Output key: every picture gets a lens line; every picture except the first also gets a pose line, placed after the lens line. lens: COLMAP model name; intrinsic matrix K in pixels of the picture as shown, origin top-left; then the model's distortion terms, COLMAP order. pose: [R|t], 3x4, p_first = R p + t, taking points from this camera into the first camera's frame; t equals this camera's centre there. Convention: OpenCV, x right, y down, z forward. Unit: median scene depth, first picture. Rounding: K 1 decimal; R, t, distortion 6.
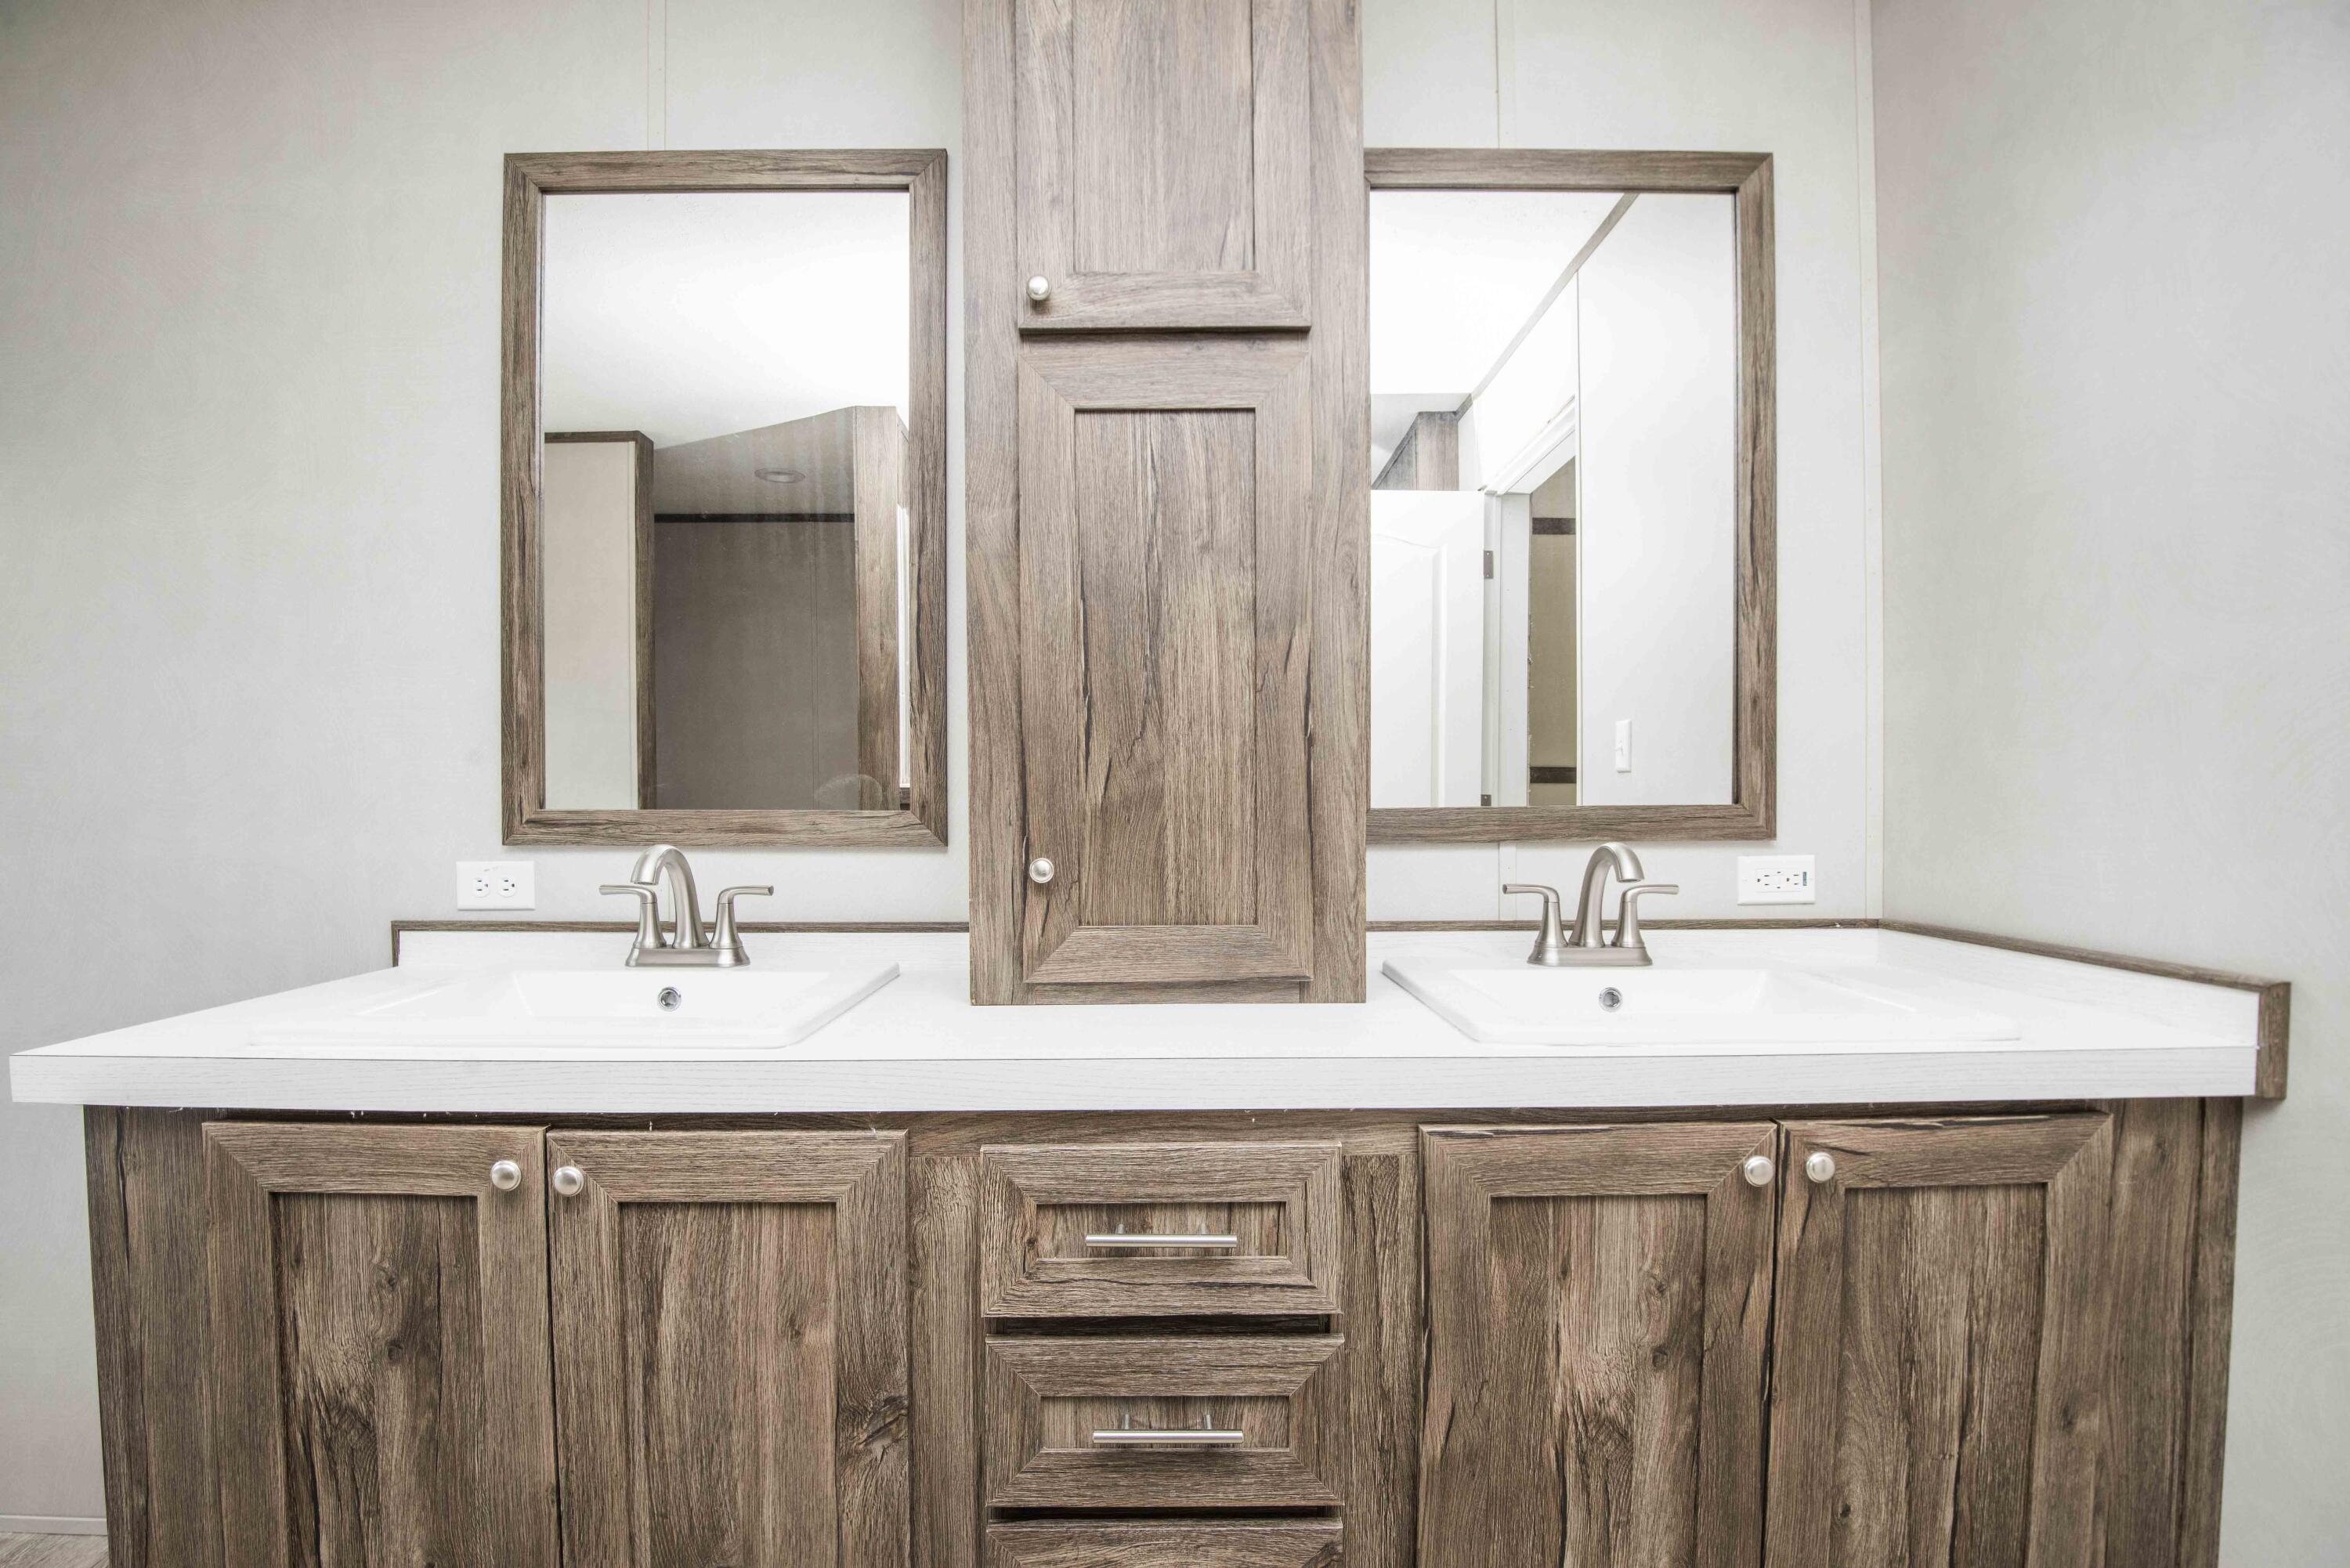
lens RADIAL K [[1057.6, 0, 1197.7], [0, 1057.6, 817.1], [0, 0, 1]] dist [-0.007886, -0.017289]
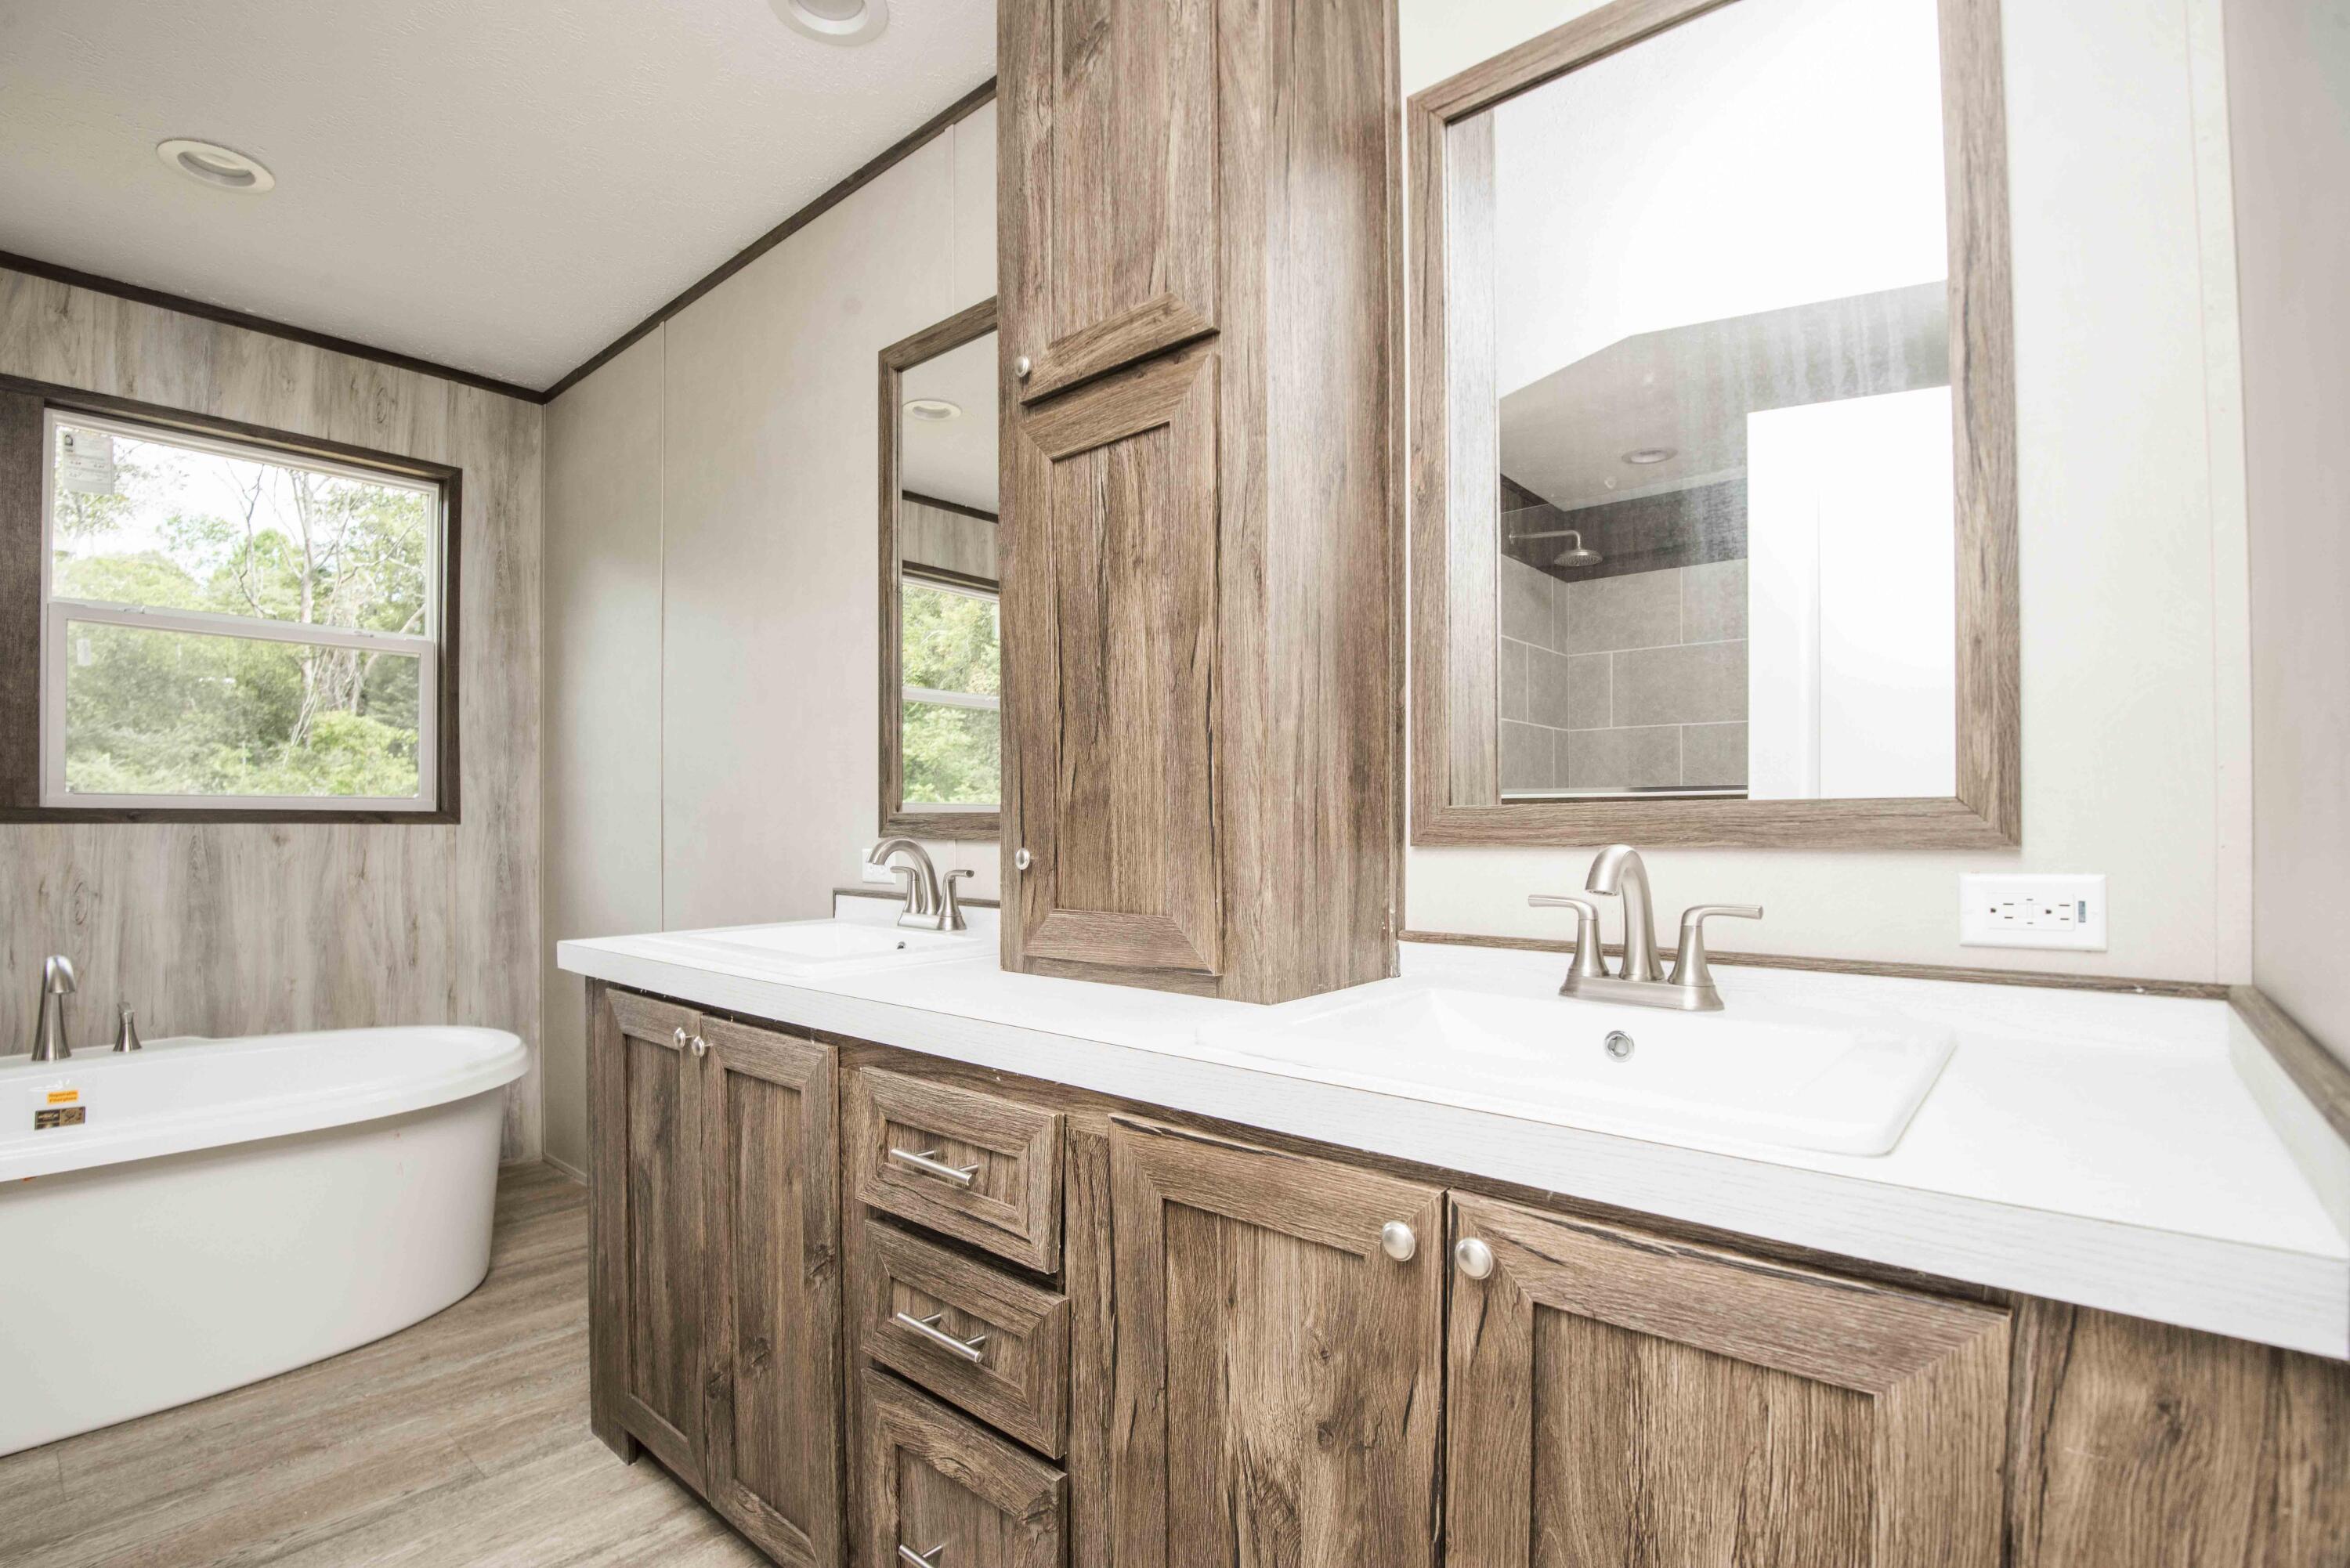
lens RADIAL K [[1090.4, 0, 1167.7], [0, 1090.4, 809.6], [0, 0, 1]] dist [-0.001478, -0.018462]
pose [[0.747705, -0.006591, -0.663998, 0.933286], [-0.006085, 0.999841, -0.016776, 0.018095], [0.664003, 0.016583, 0.747546, 0.240191]]
